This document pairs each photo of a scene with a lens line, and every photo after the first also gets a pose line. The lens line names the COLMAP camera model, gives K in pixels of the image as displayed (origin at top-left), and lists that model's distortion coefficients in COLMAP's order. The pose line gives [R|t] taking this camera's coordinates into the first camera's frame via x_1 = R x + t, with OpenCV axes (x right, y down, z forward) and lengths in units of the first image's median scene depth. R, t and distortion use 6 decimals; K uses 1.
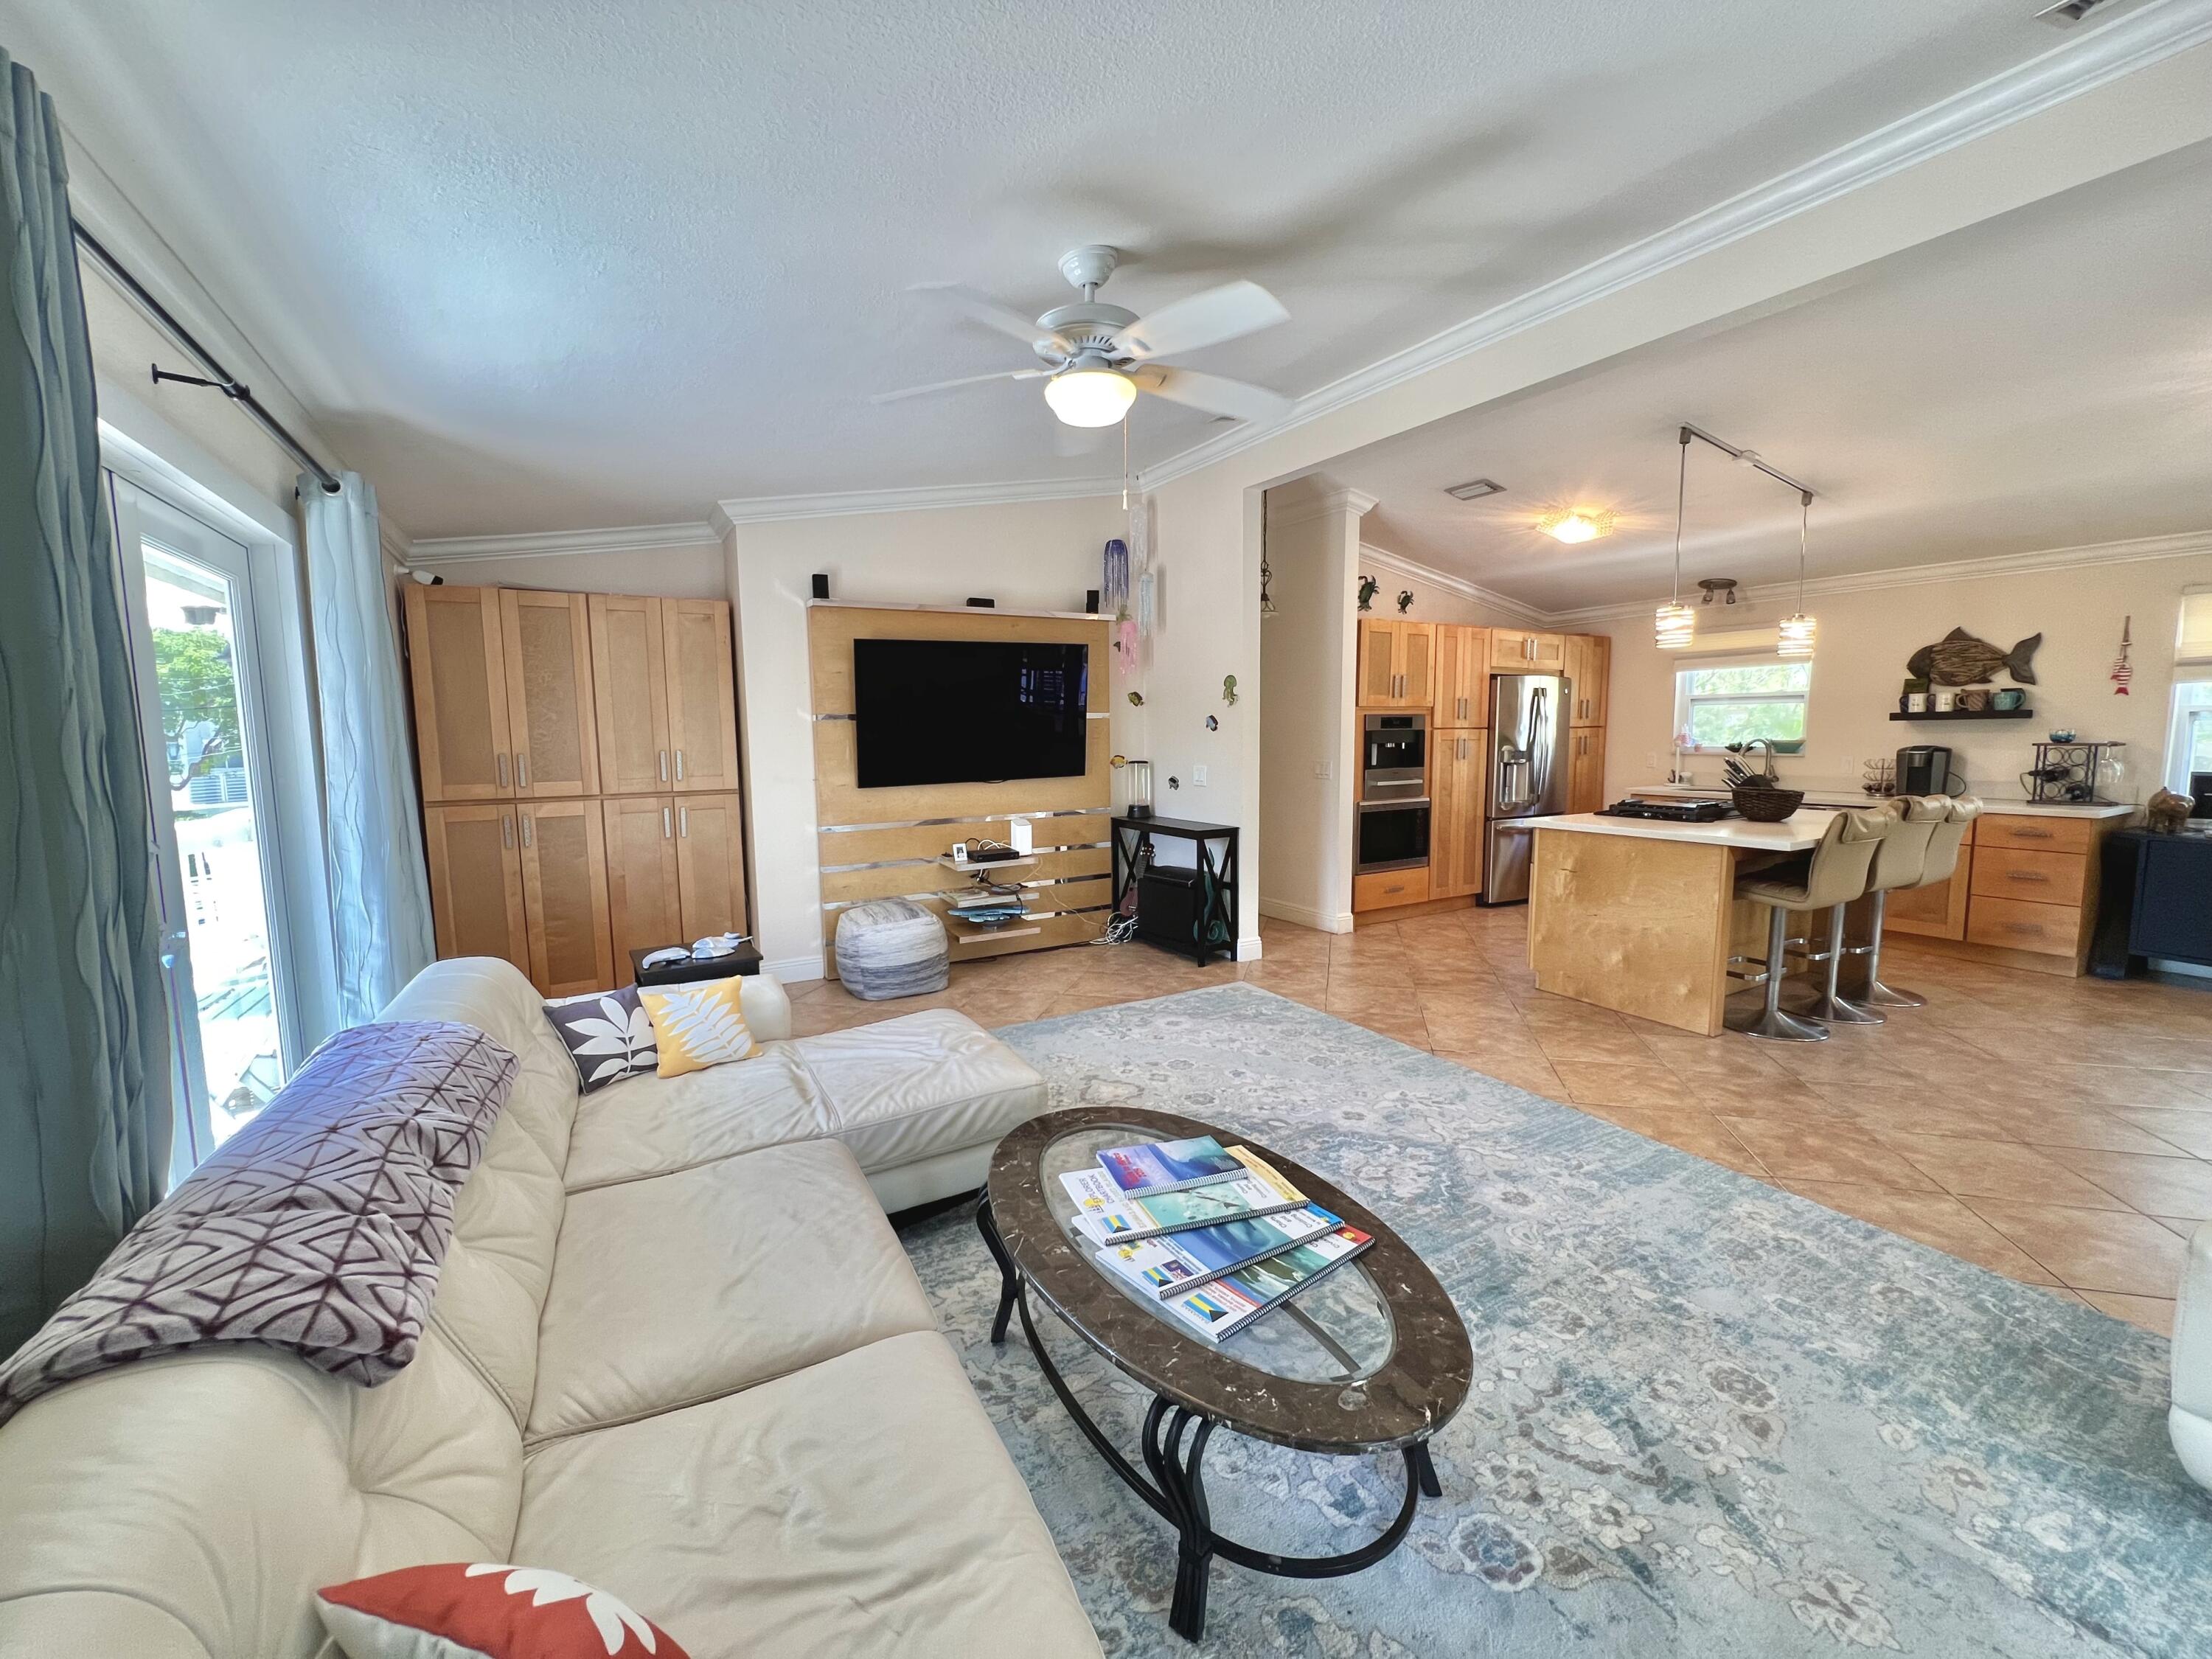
lens RADIAL K [[892.0, 0, 1100.4], [0, 892.0, 828.1], [0, 0, 1]] dist [-0.008833, 0.002701]
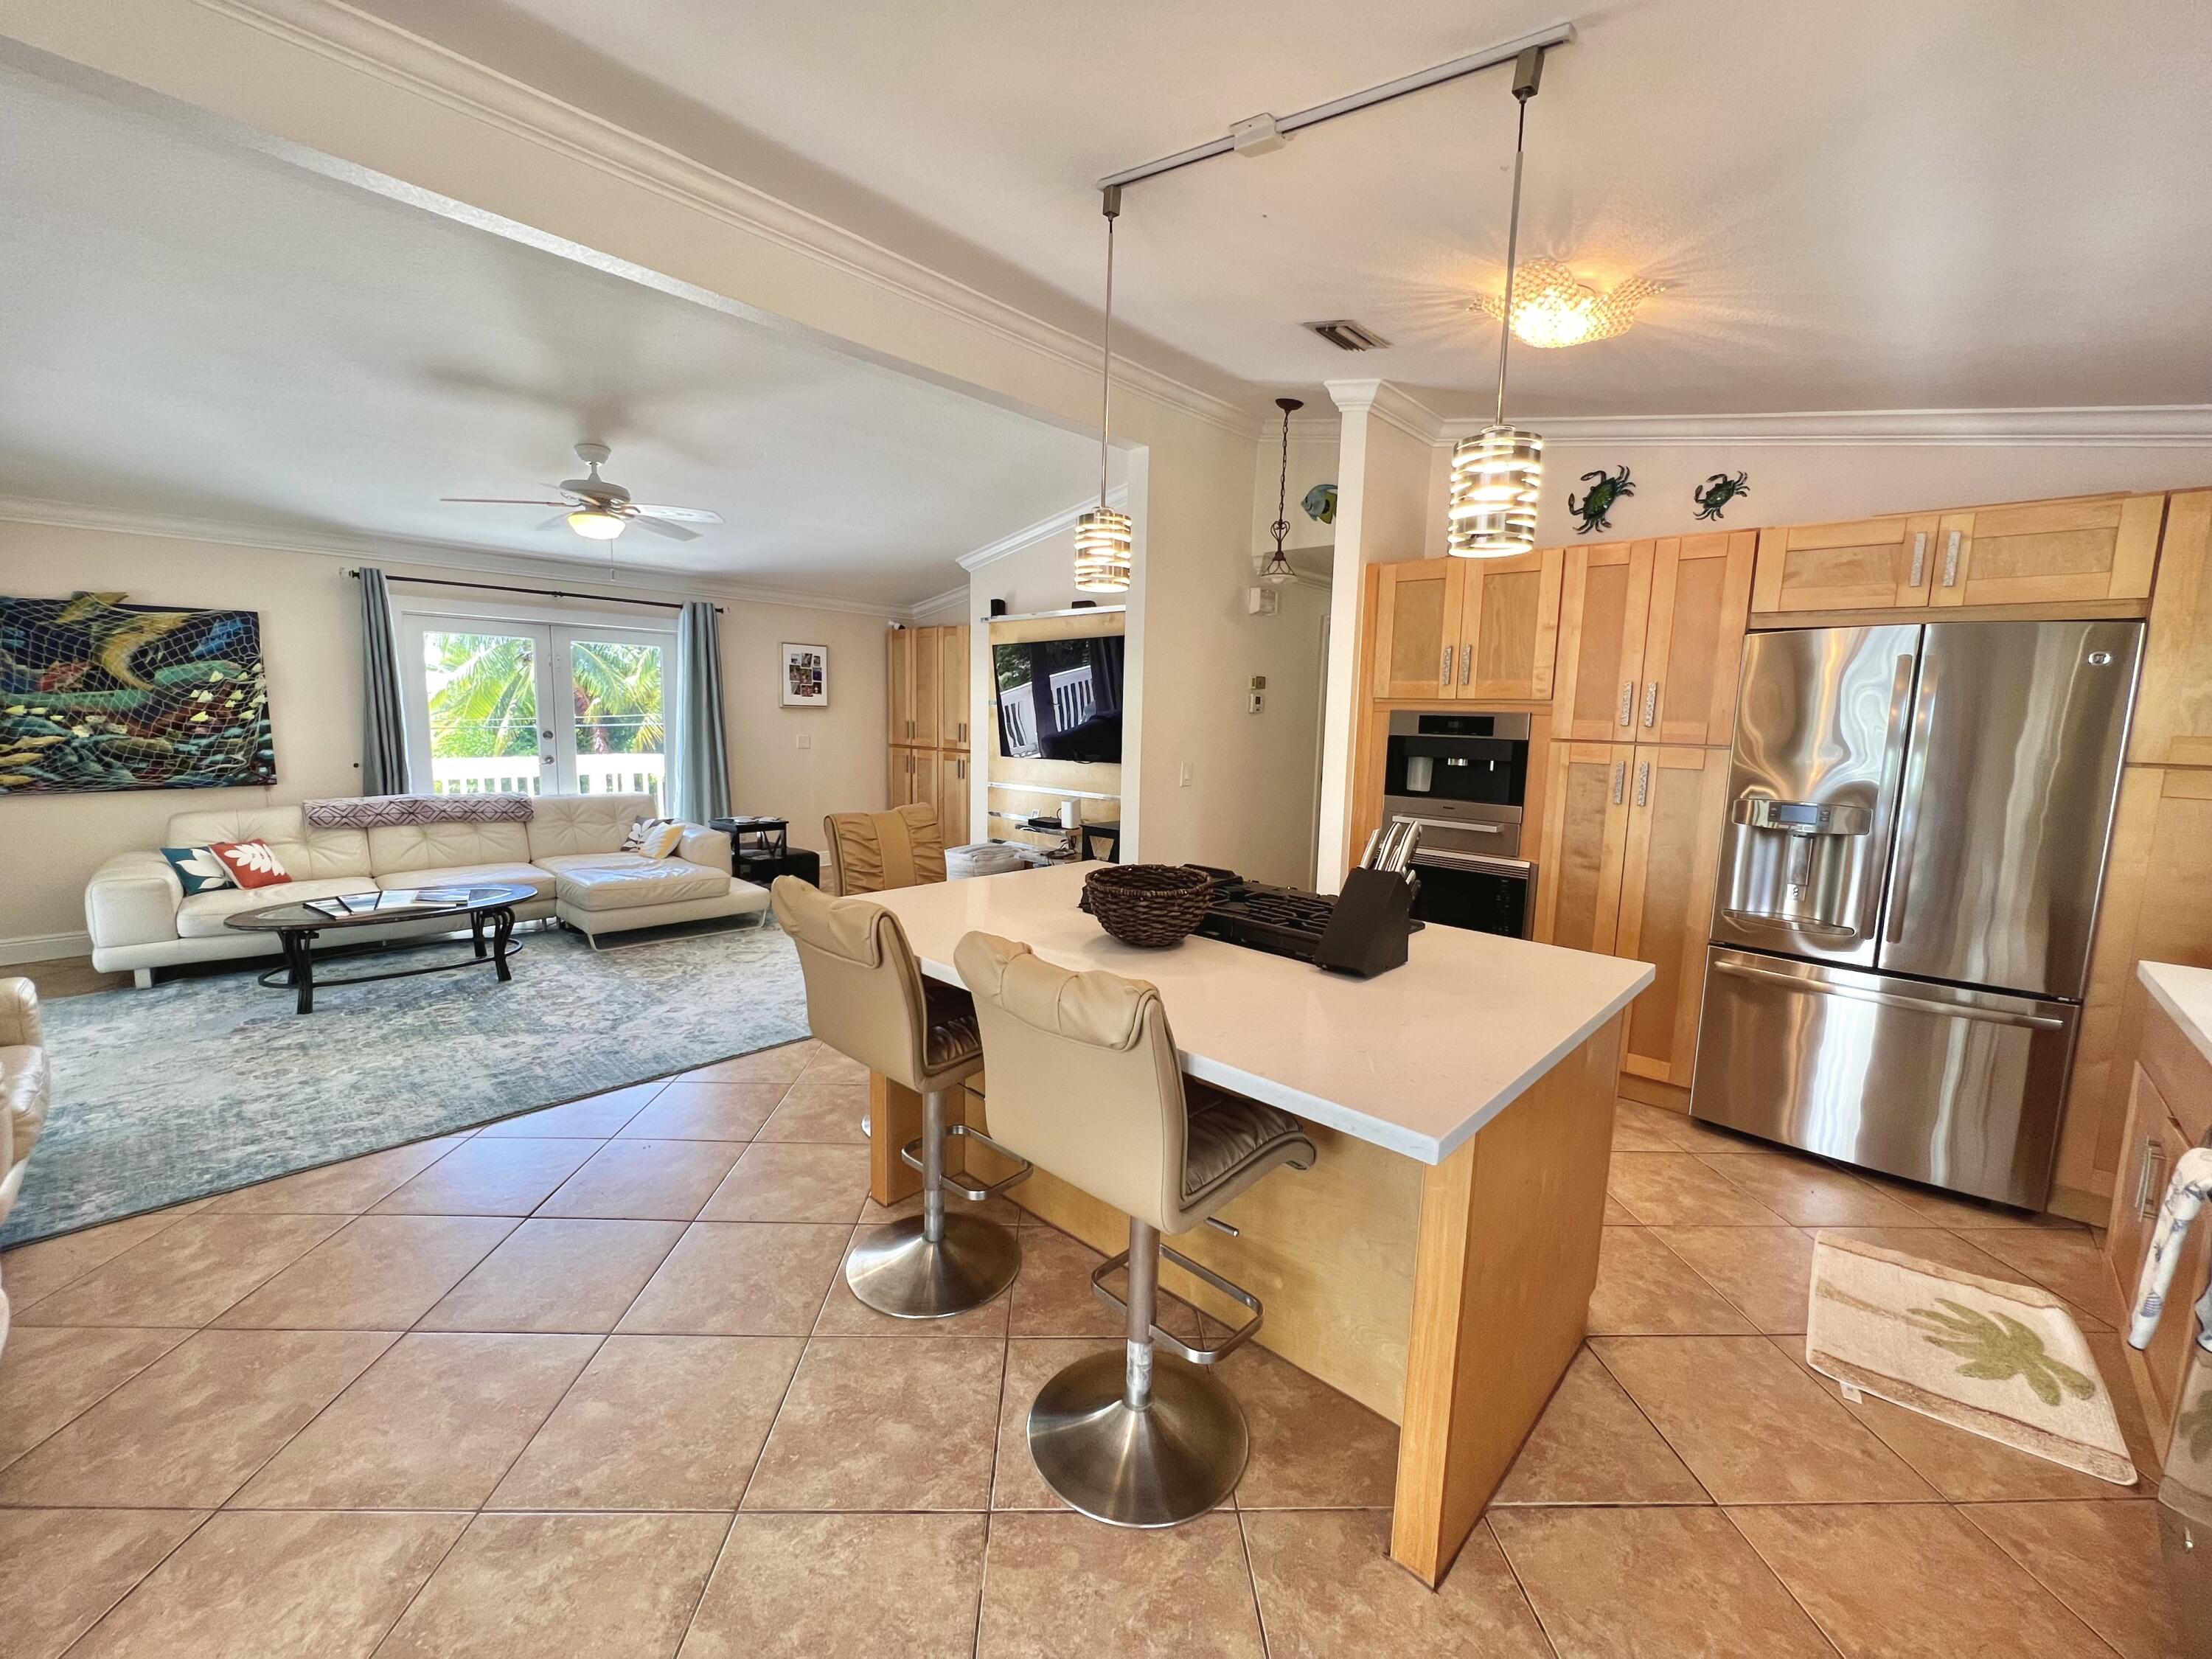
lens RADIAL K [[892.0, 0, 1100.4], [0, 892.0, 828.1], [0, 0, 1]] dist [-0.008833, 0.002701]
pose [[0.290883, 0.144055, -0.945852, 1.002130], [-0.134186, 0.984971, 0.108746, -0.098424], [0.947302, 0.095288, 0.305842, 0.703608]]
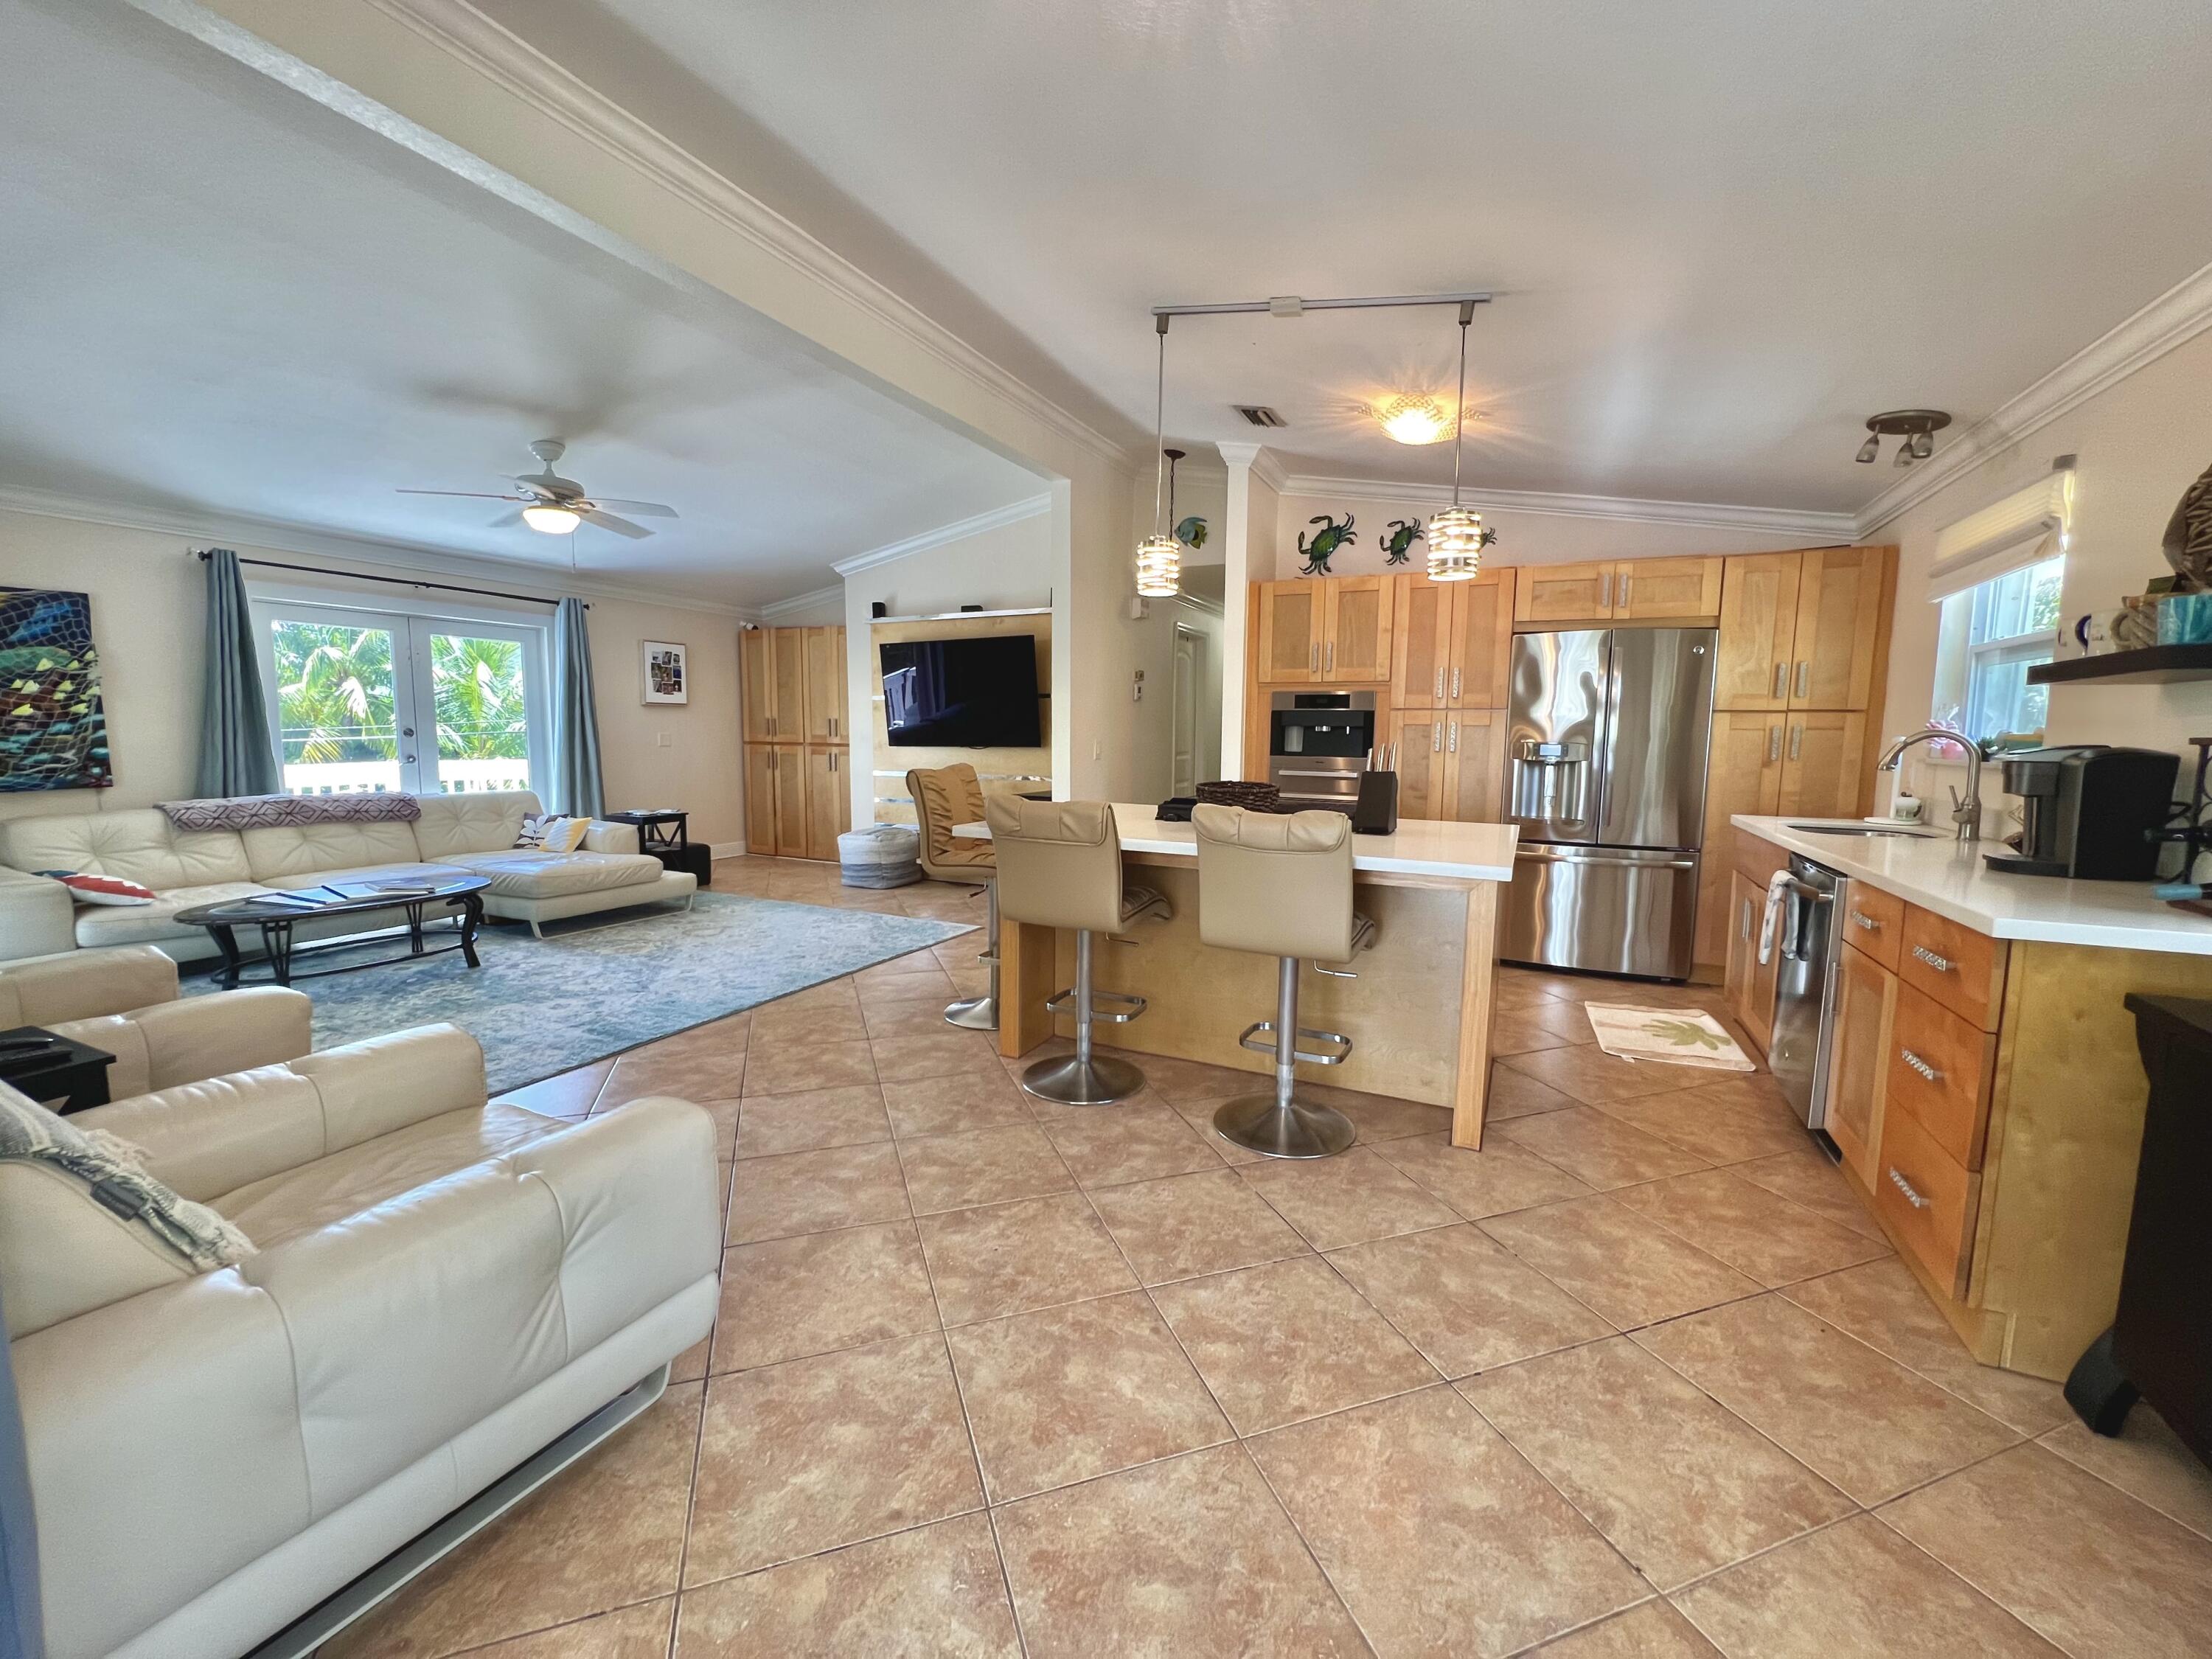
lens RADIAL K [[892.0, 0, 1100.4], [0, 892.0, 828.1], [0, 0, 1]] dist [-0.008833, 0.002701]
pose [[0.563726, 0.110668, -0.818514, 1.075478], [-0.108620, 0.992310, 0.059358, -0.033520], [0.818789, 0.055446, 0.571412, 0.433456]]
